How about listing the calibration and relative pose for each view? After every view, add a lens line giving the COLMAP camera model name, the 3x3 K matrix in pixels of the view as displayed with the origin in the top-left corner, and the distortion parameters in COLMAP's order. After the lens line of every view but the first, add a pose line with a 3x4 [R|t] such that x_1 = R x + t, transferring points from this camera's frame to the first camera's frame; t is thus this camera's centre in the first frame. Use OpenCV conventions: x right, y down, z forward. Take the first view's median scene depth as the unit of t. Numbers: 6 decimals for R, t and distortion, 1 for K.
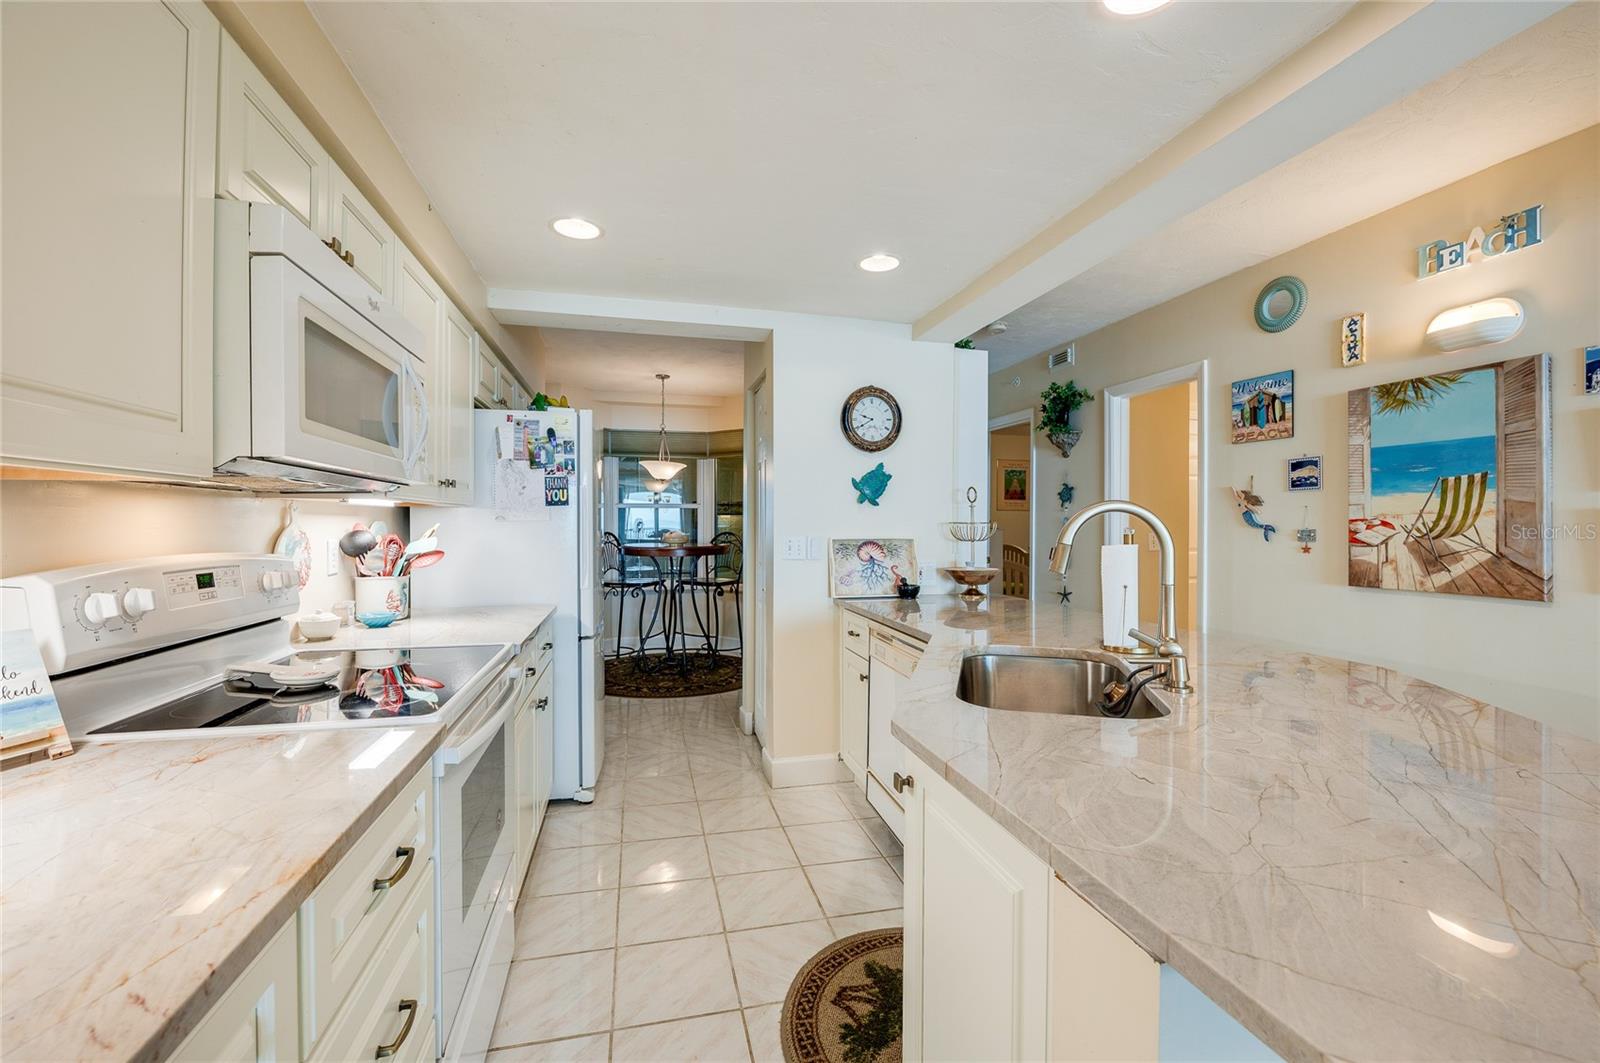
lens RADIAL K [[643.0, 0, 804.1], [0, 643.0, 528.2], [0, 0, 1]] dist [-0.019175, 0.001332]
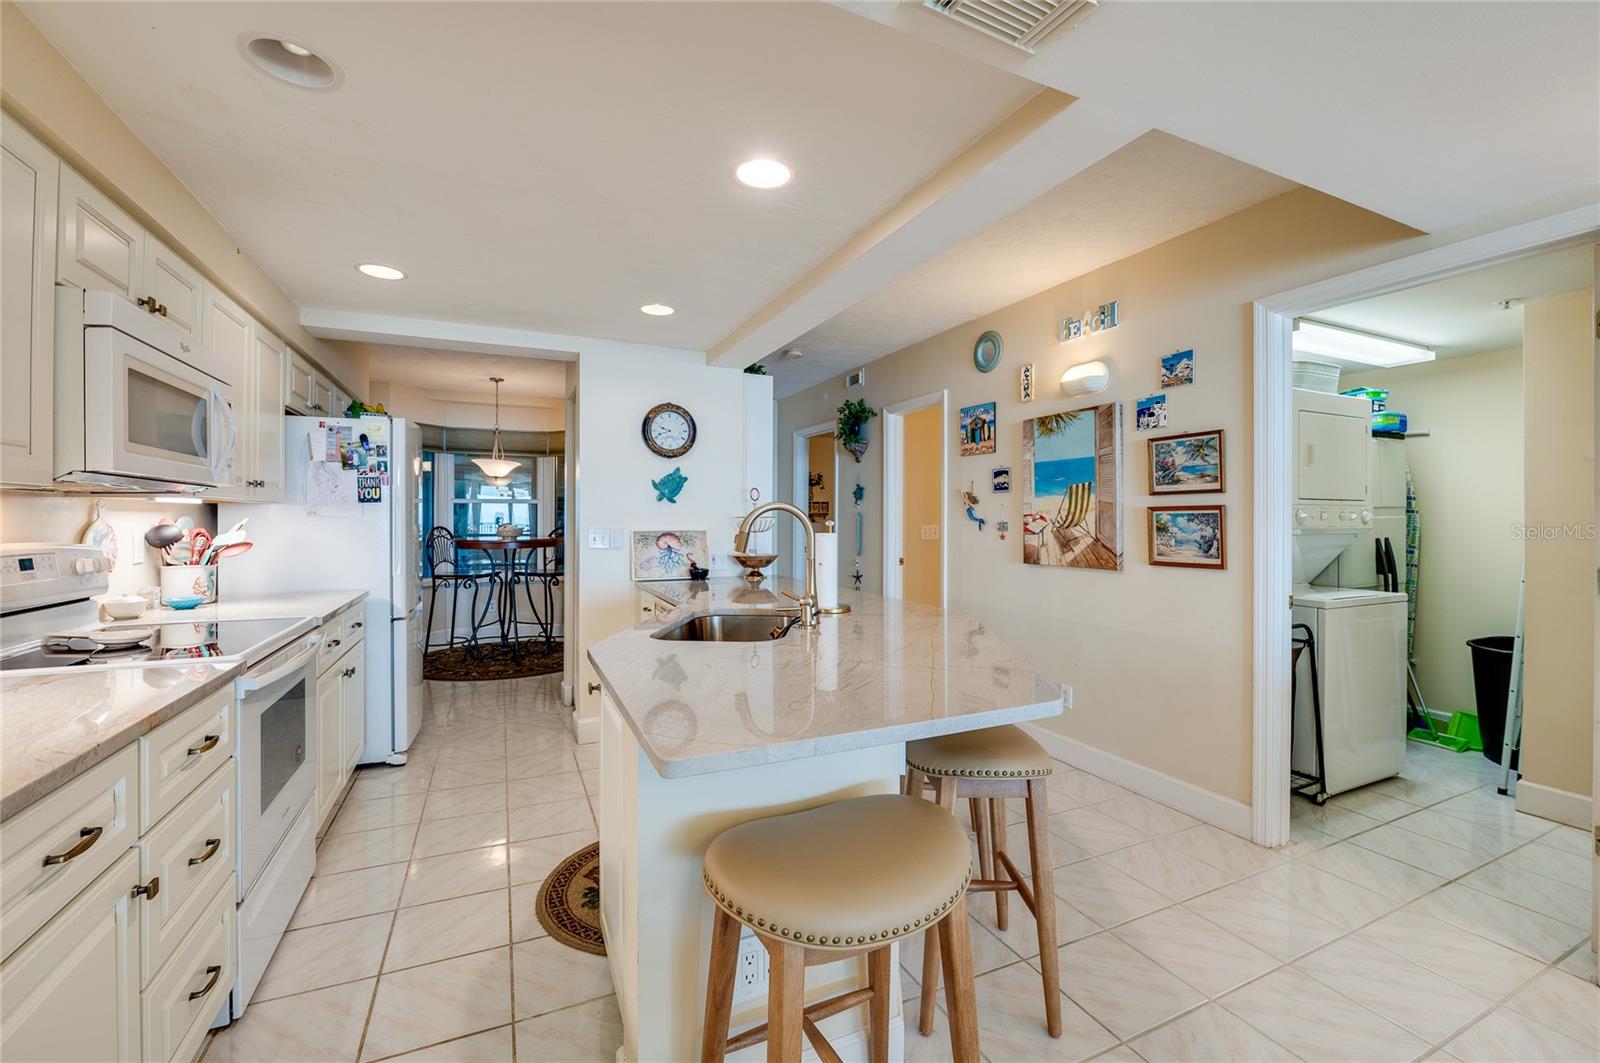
lens RADIAL K [[643.0, 0, 830.9], [0, 643.0, 517.3], [0, 0, 1]] dist [-0.019175, 0.001332]
pose [[0.976768, -0.000902, 0.214297, 0.157992], [0.002593, 0.999968, -0.007611, 0.001576], [-0.214283, 0.007990, 0.976739, -0.253252]]
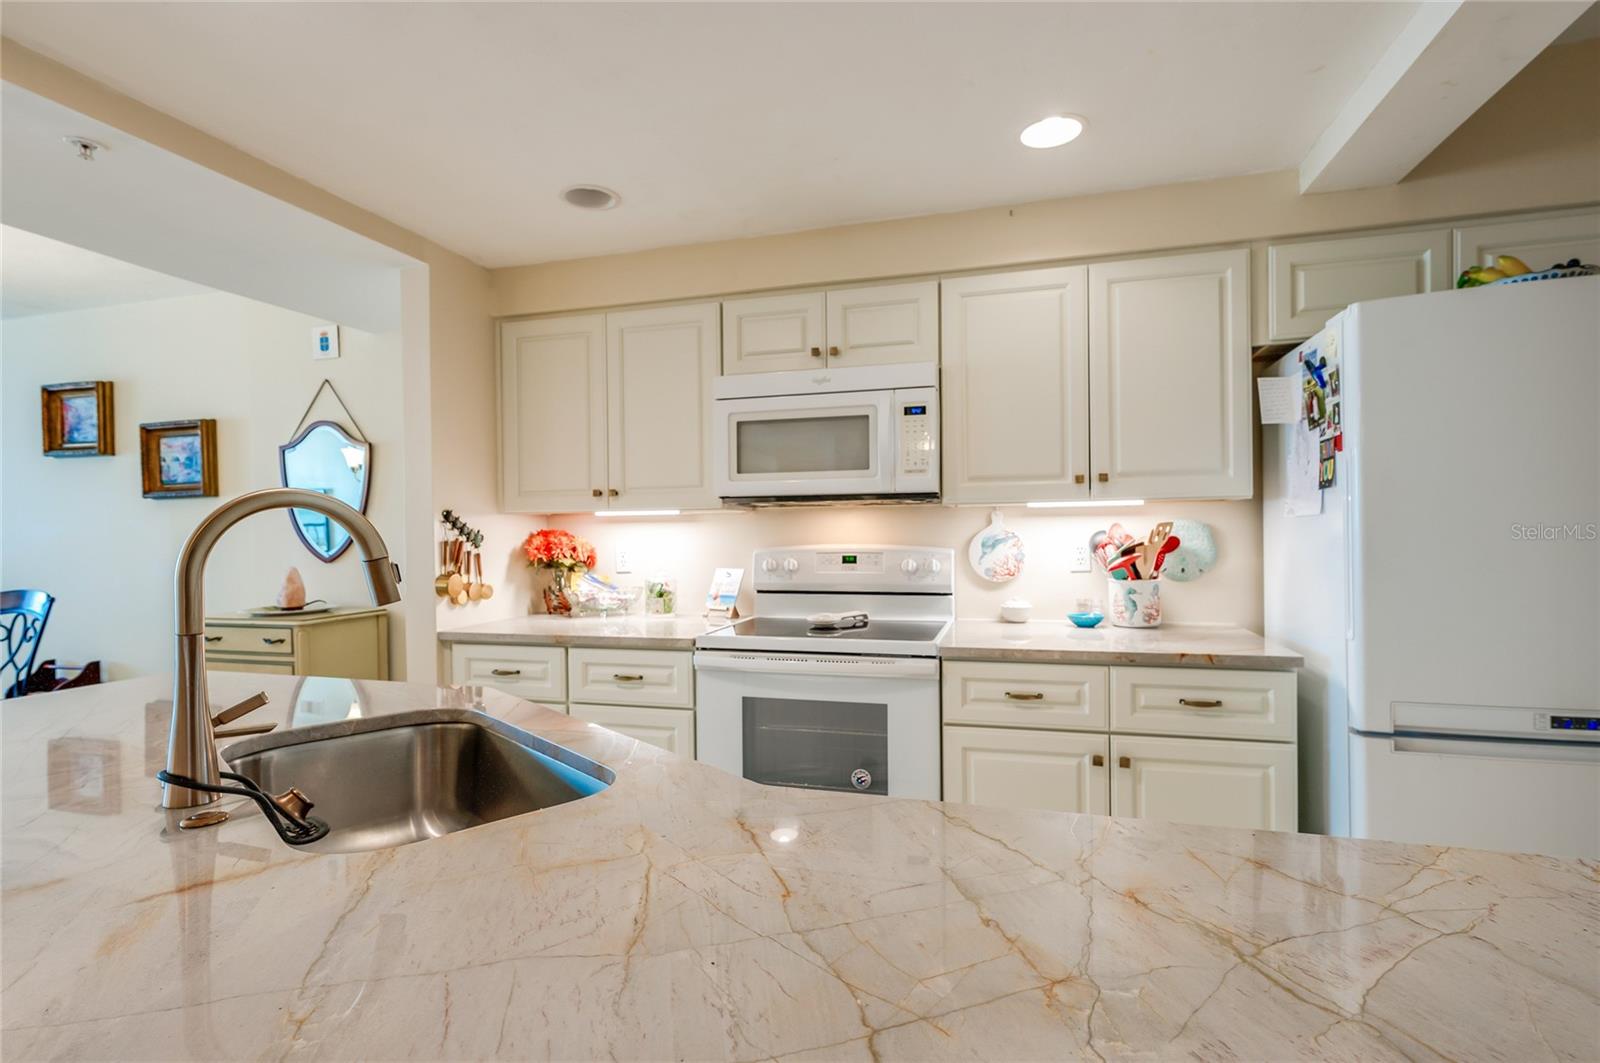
lens RADIAL K [[760.8, 0, 808.0], [0, 760.8, 538.7], [0, 0, 1]] dist [-0.000965, 0.000592]
pose [[-0.502924, 0.009696, -0.864276, 0.435243], [0.003680, 0.999952, 0.009076, 0.002578], [0.864323, 0.001384, -0.502936, 0.920598]]
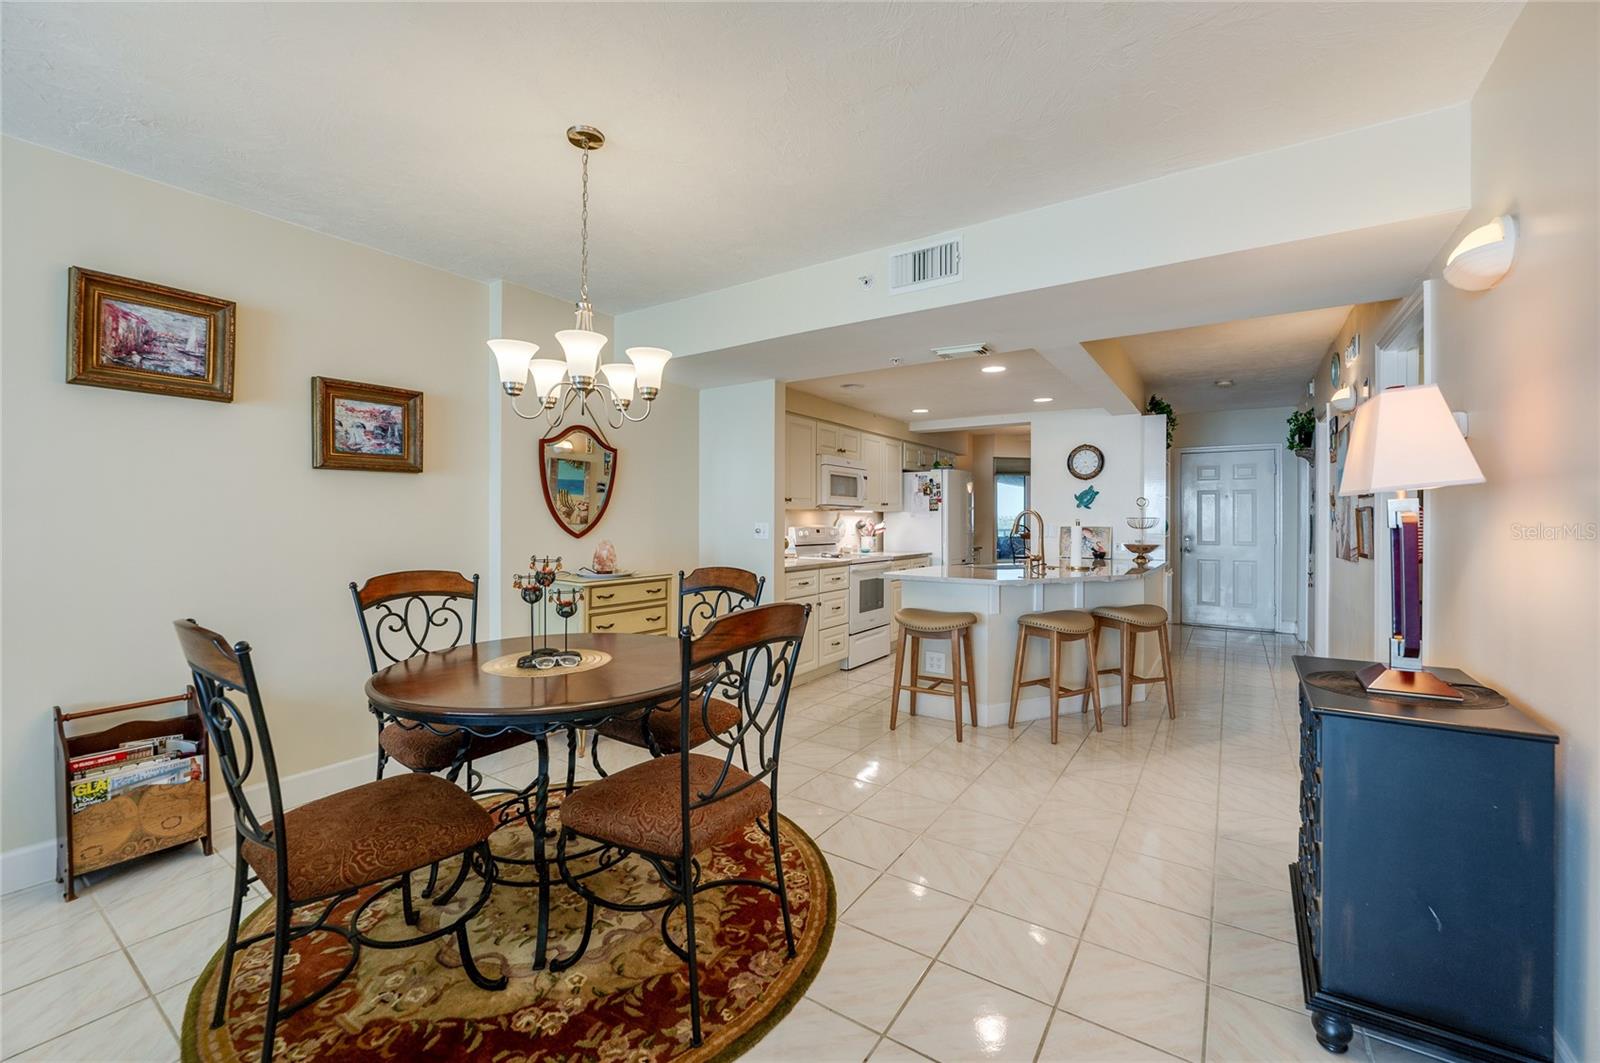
lens RADIAL K [[643.0, 0, 802.3], [0, 643.0, 518.9], [0, 0, 1]] dist [-0.019175, 0.001332]
pose [[0.660581, -0.001876, -0.750753, 1.054852], [-0.007678, 0.999928, -0.009254, 0.019516], [0.750716, 0.011877, 0.660518, -0.917539]]
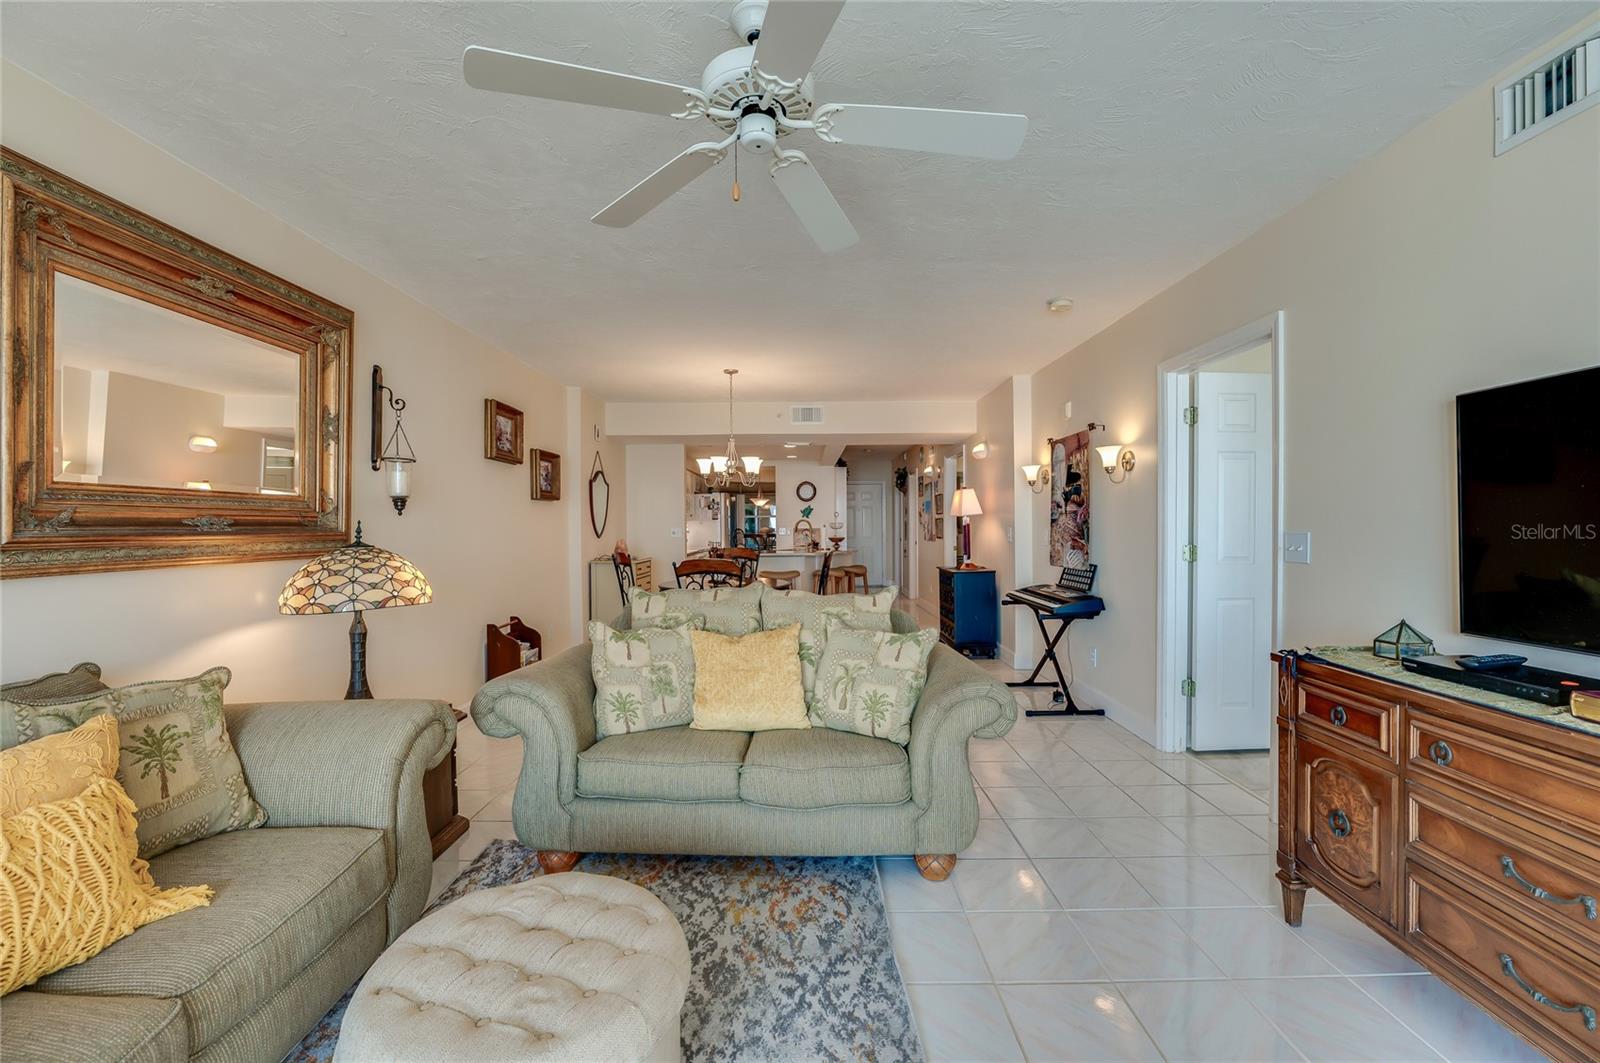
lens RADIAL K [[643.0, 0, 810.7], [0, 643.0, 528.1], [0, 0, 1]] dist [-0.019175, 0.001332]
pose [[0.971939, -0.010864, -0.234983, 0.983542], [0.010285, 0.999940, -0.003693, 0.030071], [0.235009, 0.001173, 0.971993, -2.378991]]
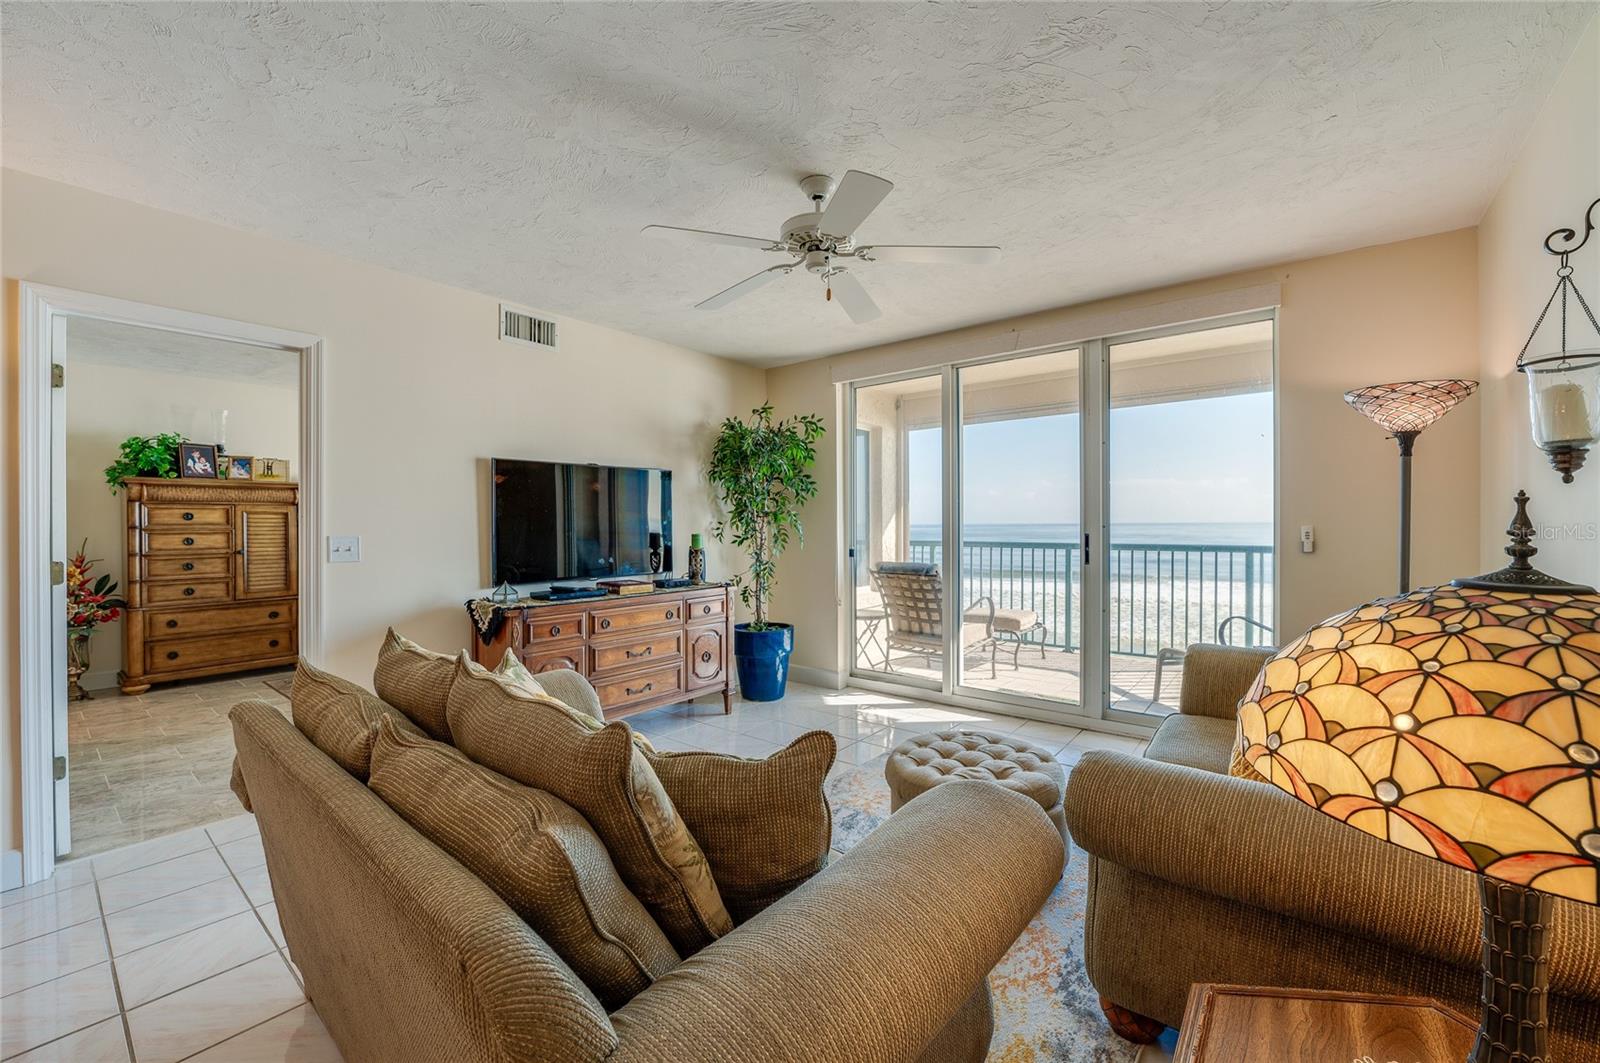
lens RADIAL K [[643.0, 0, 810.6], [0, 643.0, 524.4], [0, 0, 1]] dist [-0.019175, 0.001332]
pose [[-0.603814, -0.001101, 0.797125, 0.156465], [0.009047, 0.999925, 0.008234, 0.018511], [-0.797074, 0.012184, -0.603759, -1.329883]]
